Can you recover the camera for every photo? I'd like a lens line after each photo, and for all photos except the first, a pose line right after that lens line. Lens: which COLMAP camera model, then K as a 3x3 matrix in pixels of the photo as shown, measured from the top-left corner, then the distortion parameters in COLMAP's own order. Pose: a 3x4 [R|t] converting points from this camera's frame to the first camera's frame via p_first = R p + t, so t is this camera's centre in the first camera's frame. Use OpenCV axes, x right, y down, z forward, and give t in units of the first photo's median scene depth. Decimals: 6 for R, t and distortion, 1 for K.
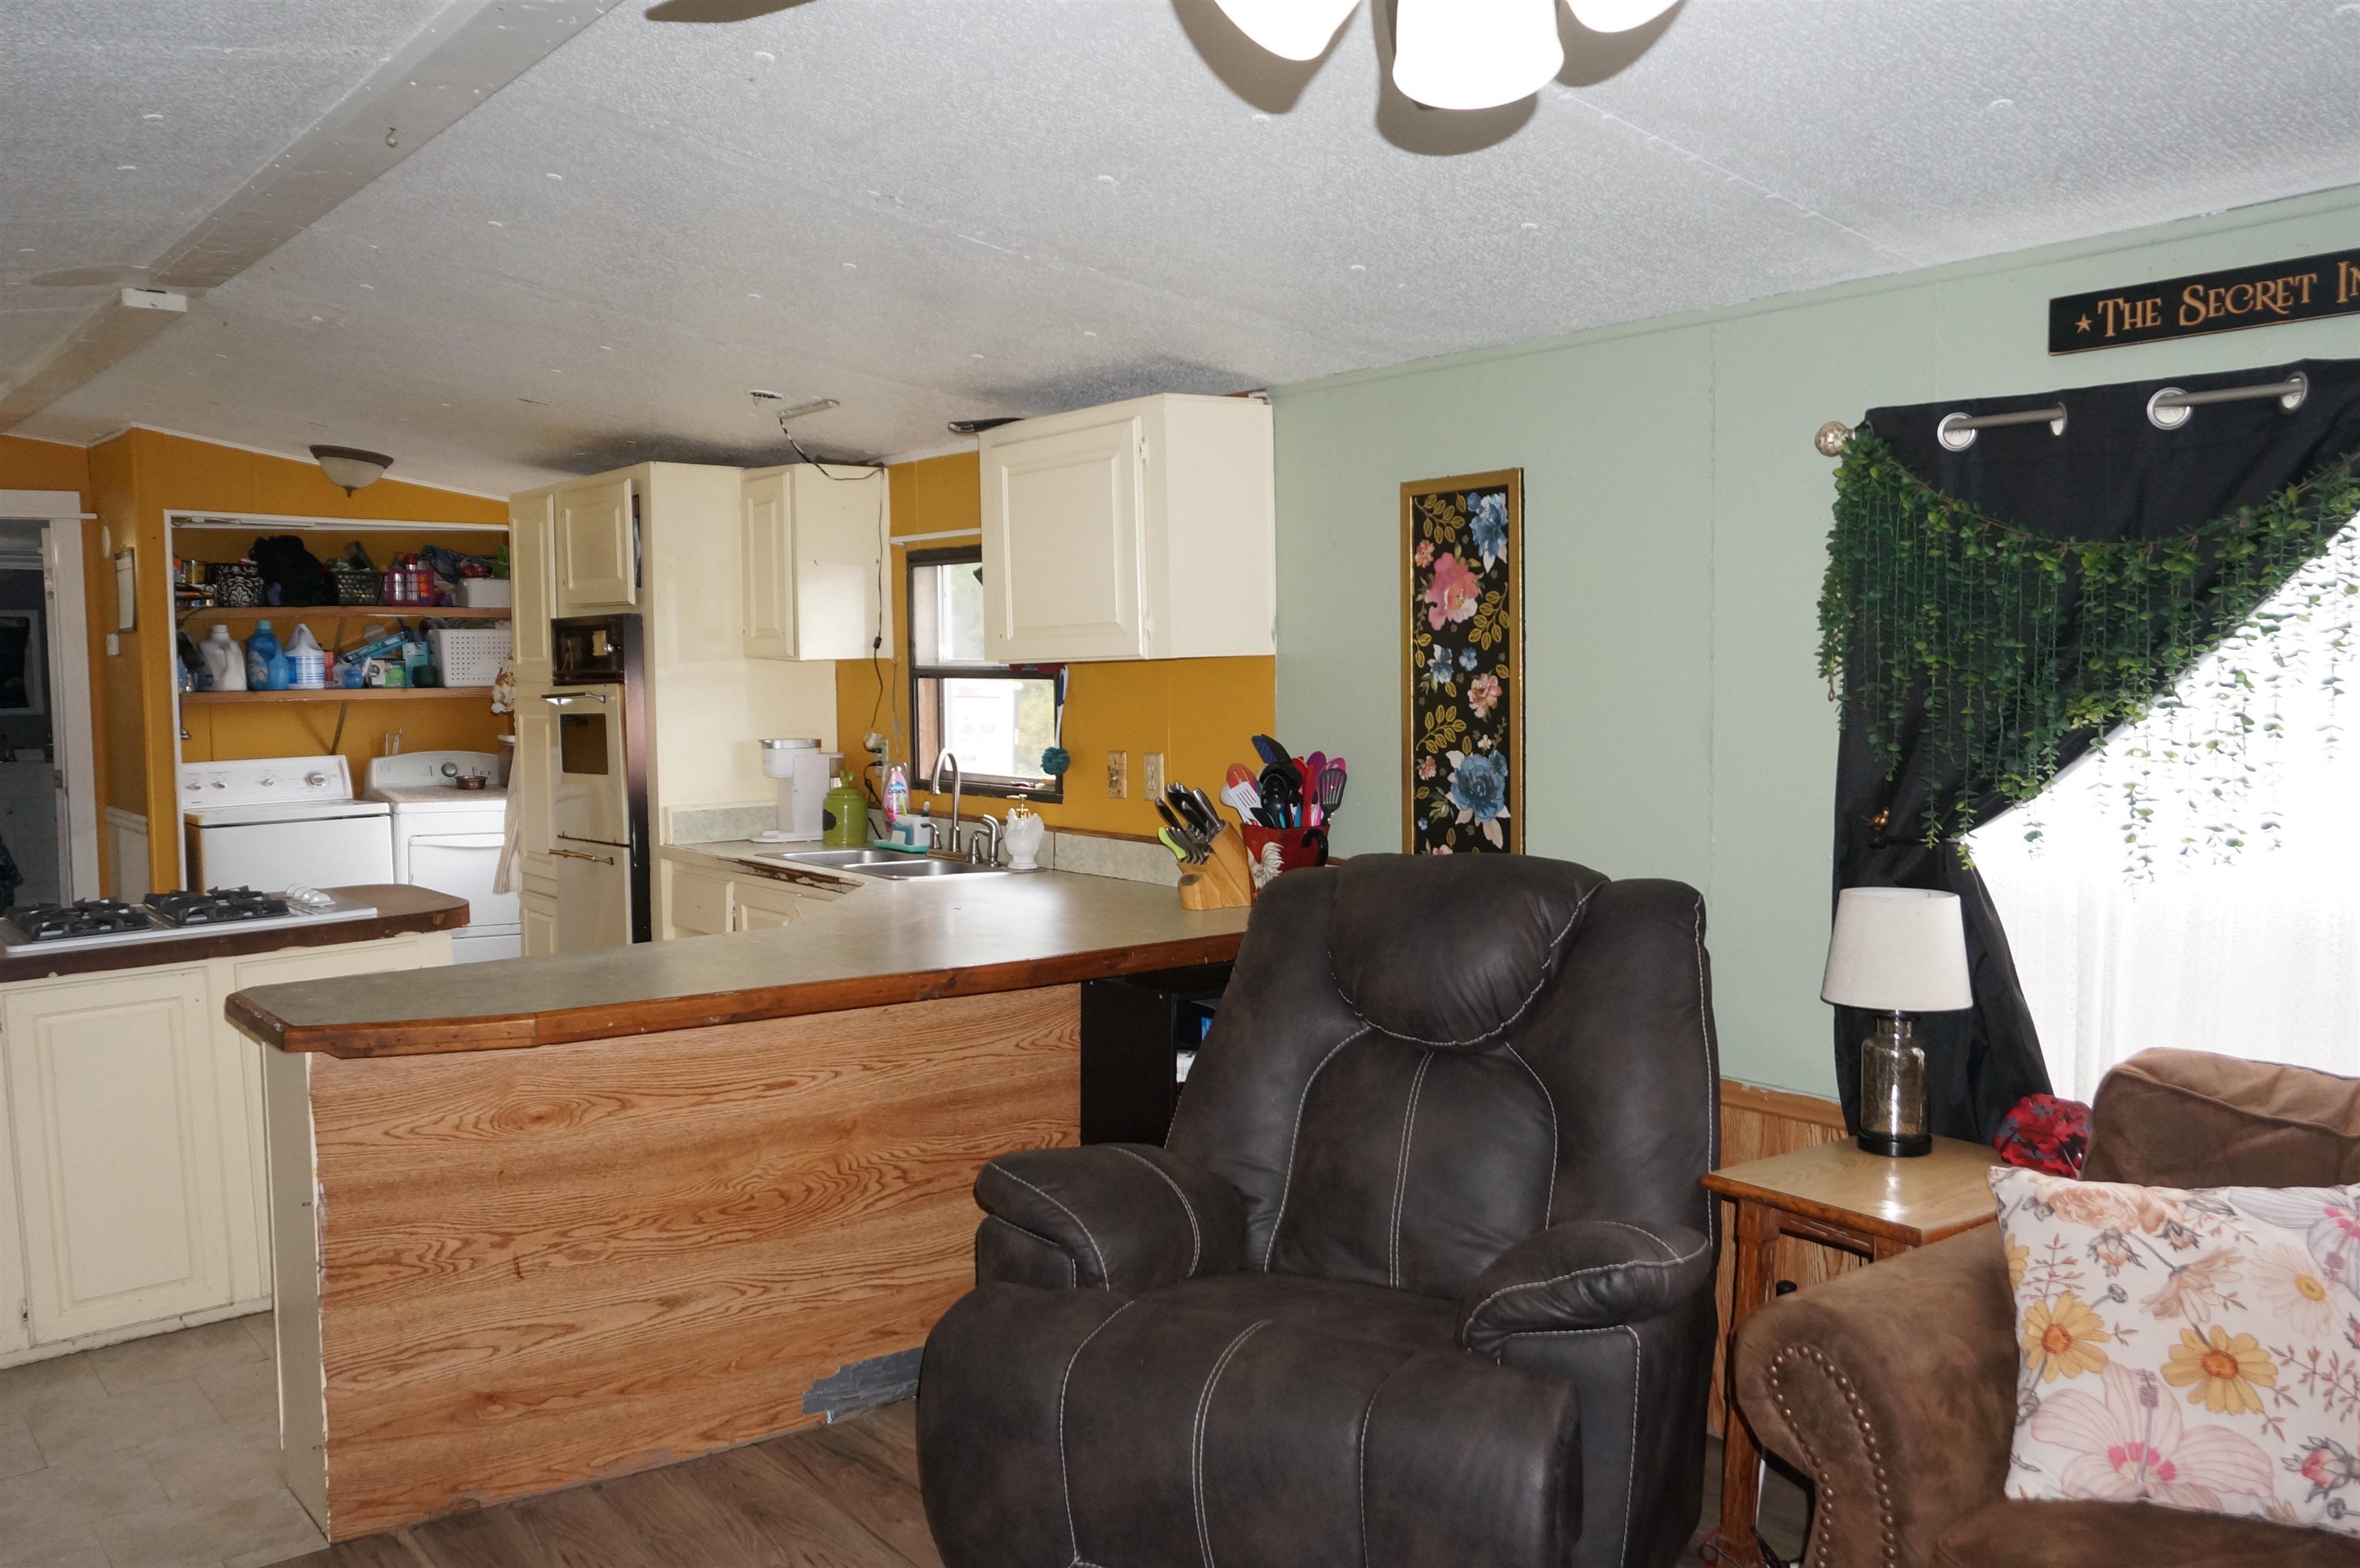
lens RADIAL K [[1894.2, 0, 1180.0], [0, 1894.2, 784.0], [0, 0, 1]] dist [-0.002620, 0.007863]
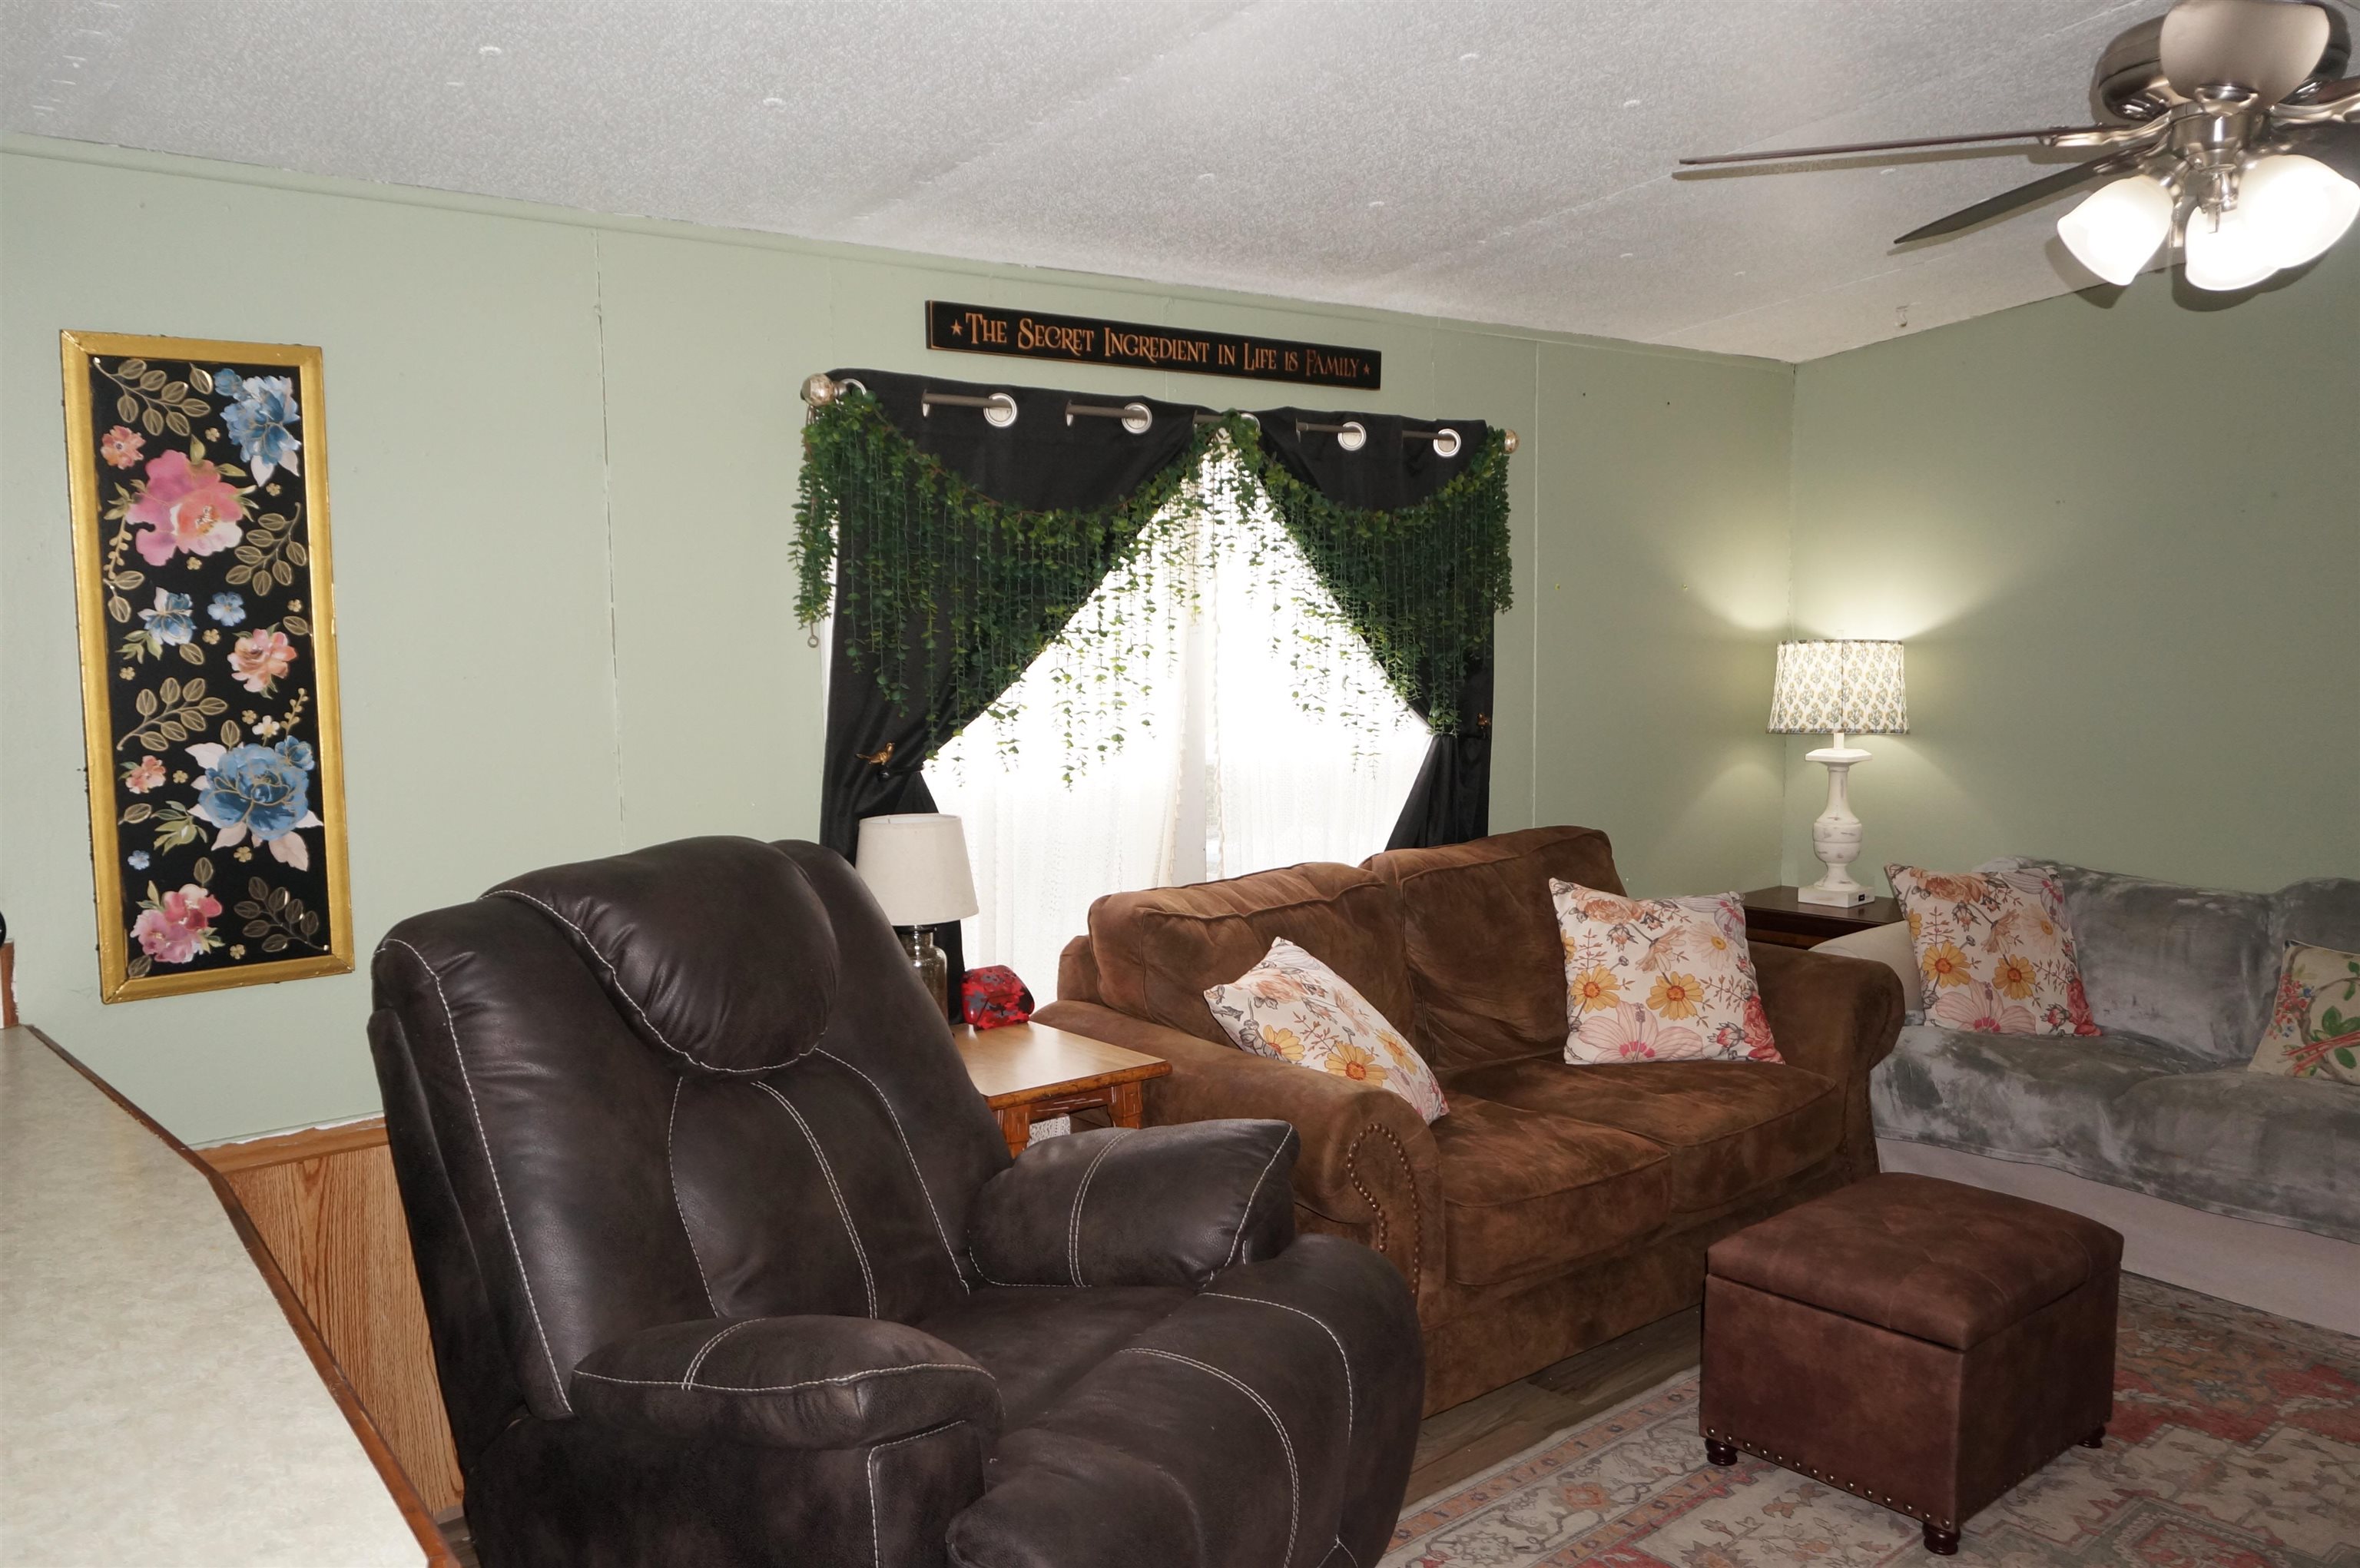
lens RADIAL K [[1894.2, 0, 1180.0], [0, 1894.2, 784.0], [0, 0, 1]] dist [-0.002620, 0.007863]
pose [[-0.049196, -0.092027, 0.994541, -0.563151], [0.070355, 0.992953, 0.095360, -0.044187], [-0.996308, 0.074663, -0.042374, 0.690722]]
